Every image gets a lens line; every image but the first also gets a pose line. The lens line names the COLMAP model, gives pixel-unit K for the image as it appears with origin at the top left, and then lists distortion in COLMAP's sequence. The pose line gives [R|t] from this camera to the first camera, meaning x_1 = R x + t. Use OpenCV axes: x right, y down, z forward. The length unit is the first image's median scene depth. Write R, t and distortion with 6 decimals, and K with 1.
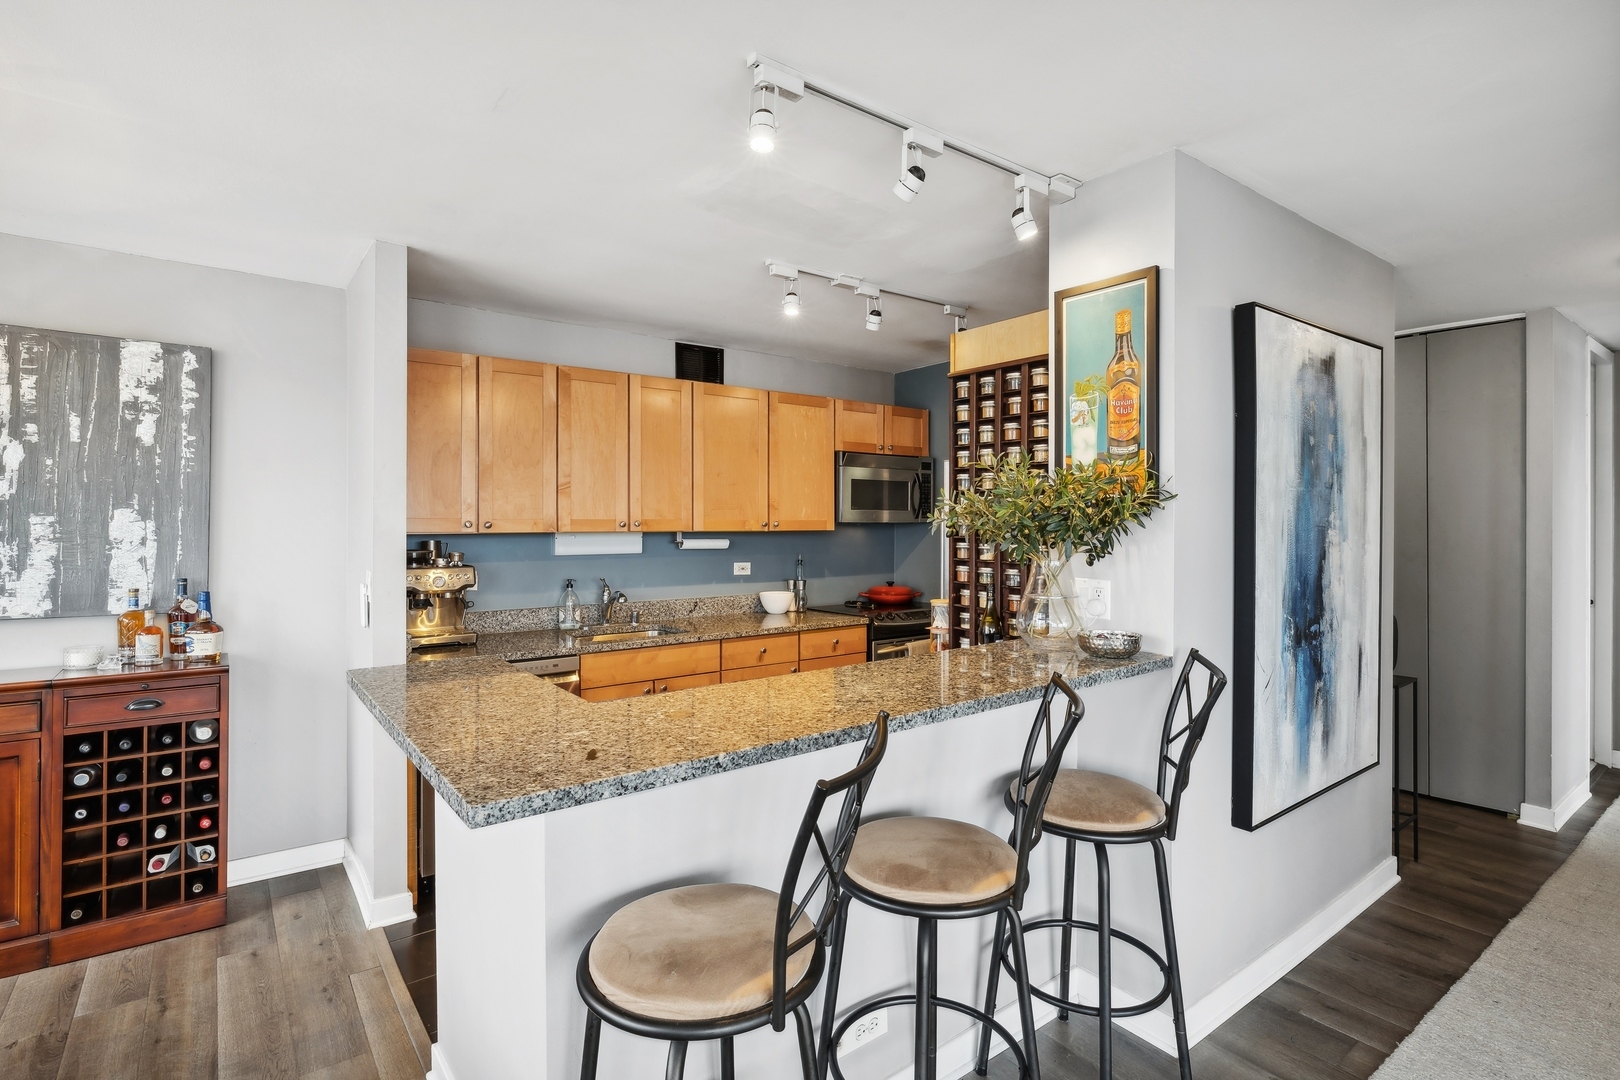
lens RADIAL K [[788.6, 0, 811.6], [0, 788.6, 528.0], [0, 0, 1]] dist [0.000669, 0.000030]
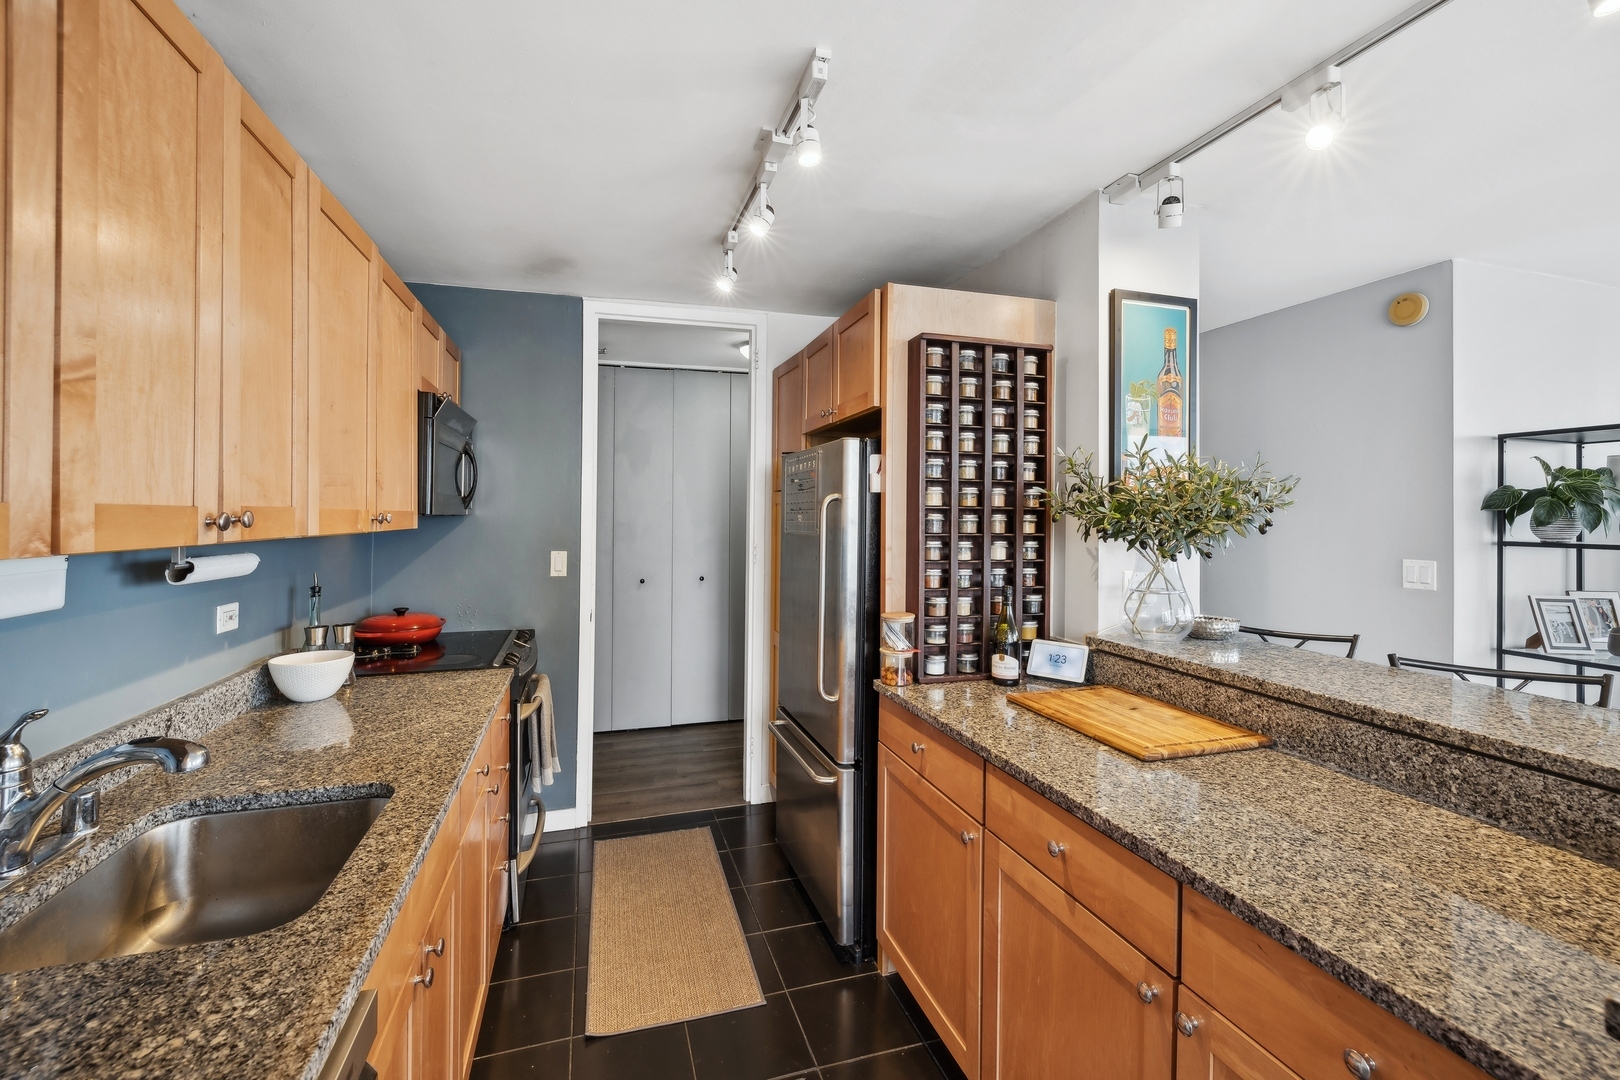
lens RADIAL K [[706.0, 0, 811.5], [0, 706.0, 514.1], [0, 0, 1]] dist [-0.000003, 0.000028]
pose [[0.345550, 0.001609, 0.938399, -0.666977], [0.002915, 0.999992, -0.002787, -0.010081], [-0.938396, 0.003698, 0.345542, 1.048211]]
